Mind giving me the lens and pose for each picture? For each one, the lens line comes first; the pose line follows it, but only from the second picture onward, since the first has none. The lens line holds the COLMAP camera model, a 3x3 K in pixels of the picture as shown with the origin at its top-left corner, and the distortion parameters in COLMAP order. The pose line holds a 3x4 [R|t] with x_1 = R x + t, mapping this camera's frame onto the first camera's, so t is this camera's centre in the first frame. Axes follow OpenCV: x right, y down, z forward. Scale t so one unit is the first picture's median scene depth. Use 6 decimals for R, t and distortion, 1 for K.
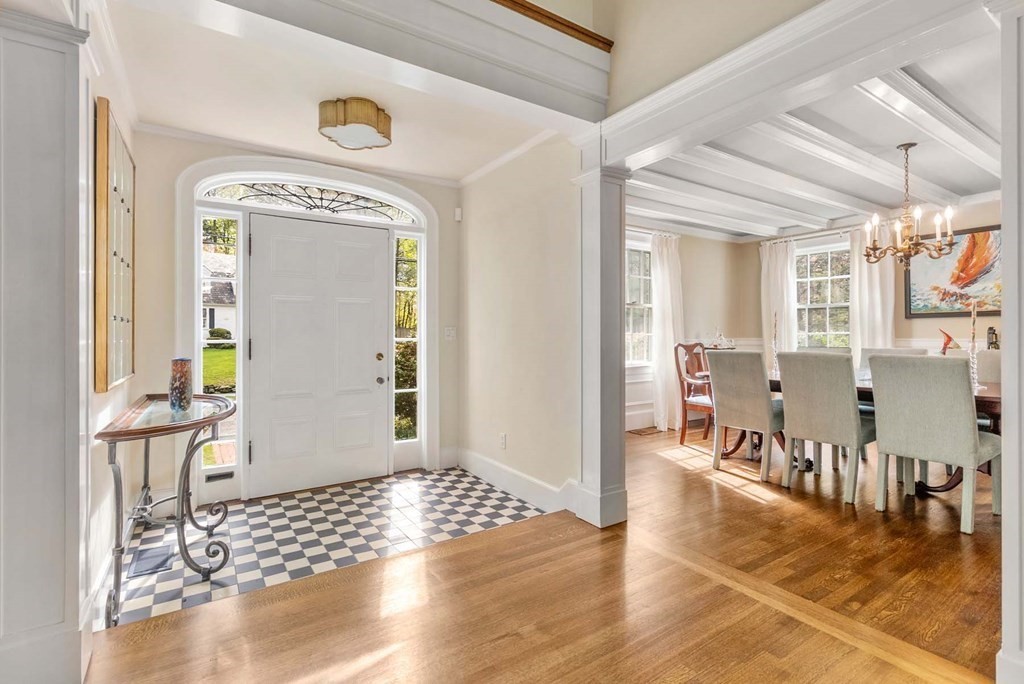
lens RADIAL K [[475.0, 0, 512.0], [0, 475.0, 342.0], [0, 0, 1]] dist [-0.004472, -0.000382]
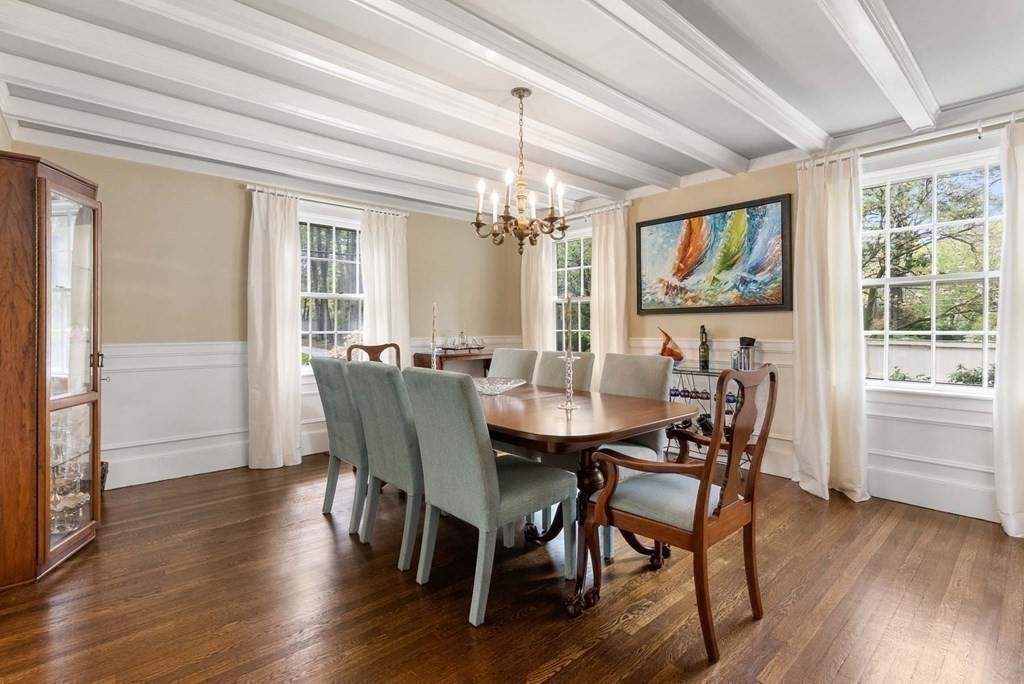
lens RADIAL K [[490.8, 0, 512.0], [0, 490.8, 342.0], [0, 0, 1]] dist [-0.002403, -0.000151]
pose [[0.986488, -0.005136, 0.163752, 0.477839], [0.002936, 0.999902, 0.013676, -0.013031], [-0.163807, -0.013010, 0.986407, 0.145248]]
